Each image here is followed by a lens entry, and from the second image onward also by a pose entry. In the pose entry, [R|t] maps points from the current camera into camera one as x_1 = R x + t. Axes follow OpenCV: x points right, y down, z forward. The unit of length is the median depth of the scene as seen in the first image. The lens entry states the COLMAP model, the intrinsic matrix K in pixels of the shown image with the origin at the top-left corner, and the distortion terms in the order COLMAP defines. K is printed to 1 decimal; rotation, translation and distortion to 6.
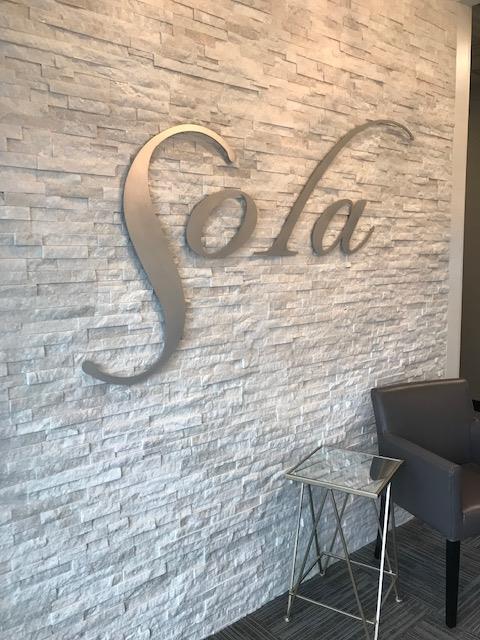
lens RADIAL K [[527.0, 0, 242.5], [0, 527.0, 319.1], [0, 0, 1]] dist [0.017391, -0.013301]
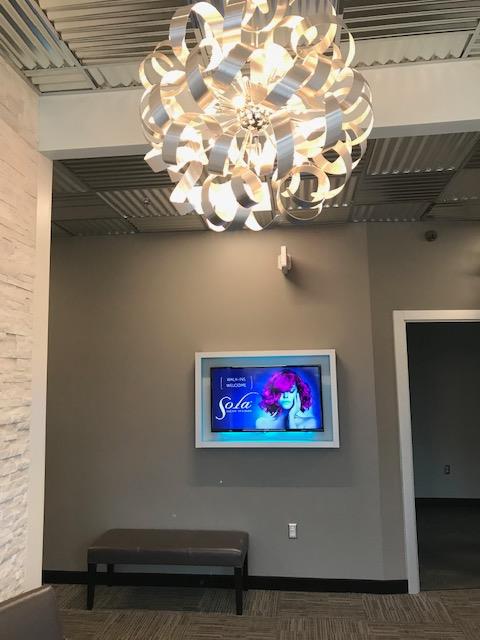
lens RADIAL K [[527.0, 0, 240.2], [0, 527.0, 317.7], [0, 0, 1]] dist [0.017391, -0.013301]
pose [[0.722648, 0.078876, 0.686702, 0.041949], [0.083373, 0.976268, -0.199874, -0.089023], [-0.686170, 0.201691, 0.698922, 0.148779]]
